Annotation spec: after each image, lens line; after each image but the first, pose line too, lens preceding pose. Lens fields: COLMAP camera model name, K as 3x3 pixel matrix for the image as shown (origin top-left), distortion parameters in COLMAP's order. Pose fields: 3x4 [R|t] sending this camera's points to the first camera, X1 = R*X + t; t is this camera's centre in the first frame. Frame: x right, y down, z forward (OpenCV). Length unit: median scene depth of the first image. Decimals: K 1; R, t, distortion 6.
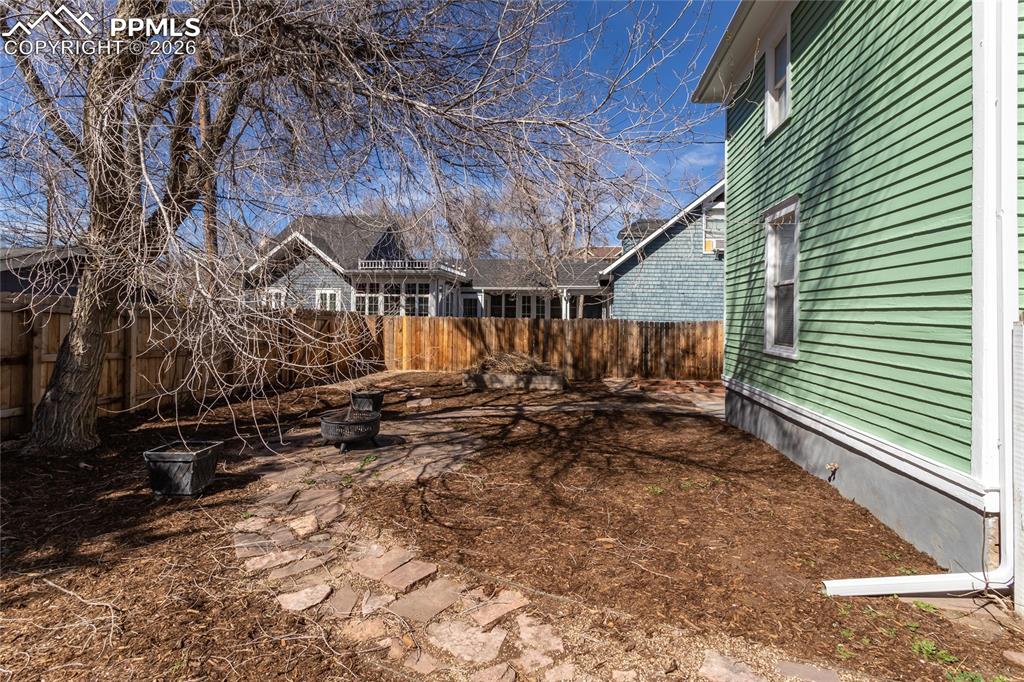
lens RADIAL K [[498.7, 0, 515.1], [0, 498.7, 309.7], [0, 0, 1]] dist [-0.000780, 0.000051]
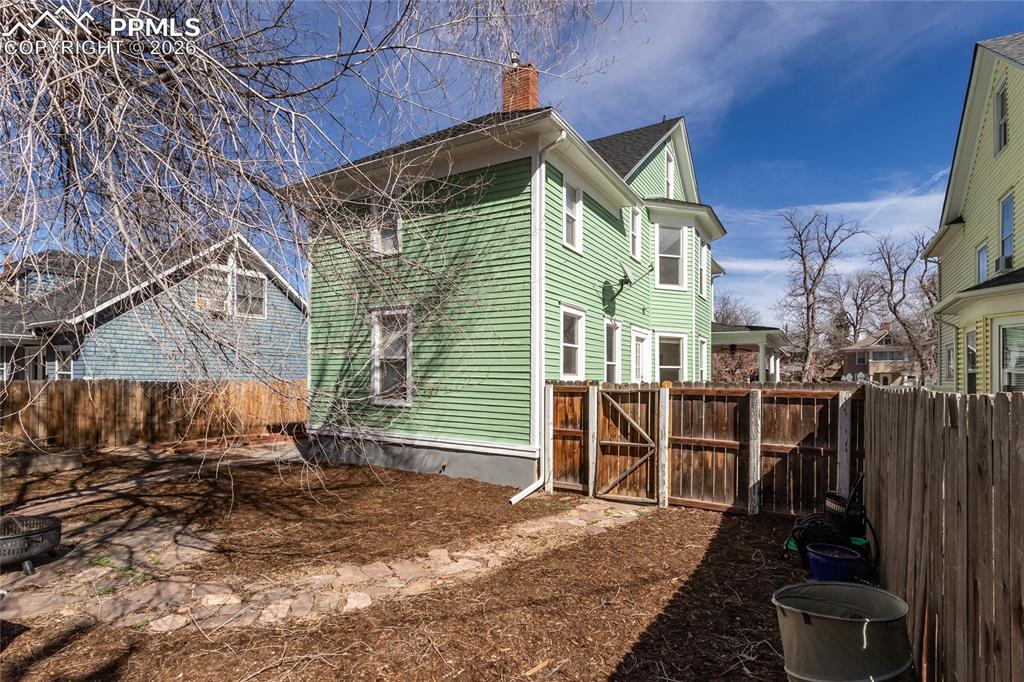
lens RADIAL K [[504.6, 0, 510.8], [0, 504.6, 367.2], [0, 0, 1]] dist [0.000961, 0.000393]
pose [[0.402103, 0.004514, 0.915583, -0.806541], [-0.015542, 0.999877, 0.001897, -0.037070], [-0.915463, -0.014993, 0.402124, 0.039626]]
